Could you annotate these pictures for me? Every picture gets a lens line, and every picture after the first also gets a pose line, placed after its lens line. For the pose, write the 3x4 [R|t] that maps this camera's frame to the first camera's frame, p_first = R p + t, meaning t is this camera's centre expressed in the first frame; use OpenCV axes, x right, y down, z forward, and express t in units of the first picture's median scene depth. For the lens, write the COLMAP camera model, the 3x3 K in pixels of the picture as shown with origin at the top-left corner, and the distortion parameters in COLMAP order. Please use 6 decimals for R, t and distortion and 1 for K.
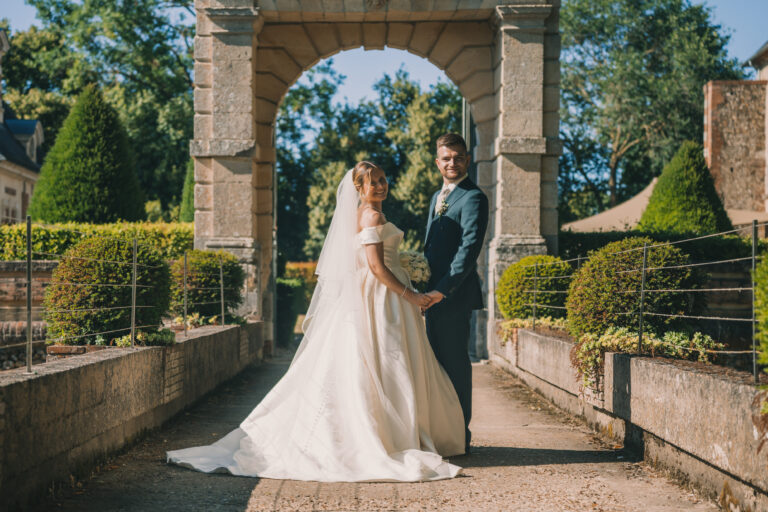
lens RADIAL K [[1526.9, 0, 384.1], [0, 1526.9, 256.4], [0, 0, 1]] dist [-0.004257, 0.000000]
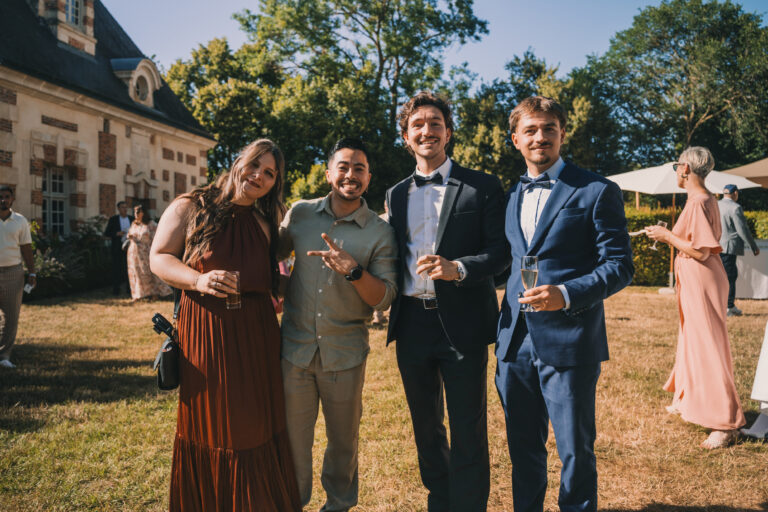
lens RADIAL K [[619.2, 0, 385.1], [0, 619.2, 255.5], [0, 0, 1]] dist [-0.011305, -0.000765]
pose [[0.988540, -0.004344, -0.150899, -0.028155], [0.014621, 0.997641, 0.067065, 0.002770], [0.150251, -0.068503, 0.986272, 0.506699]]
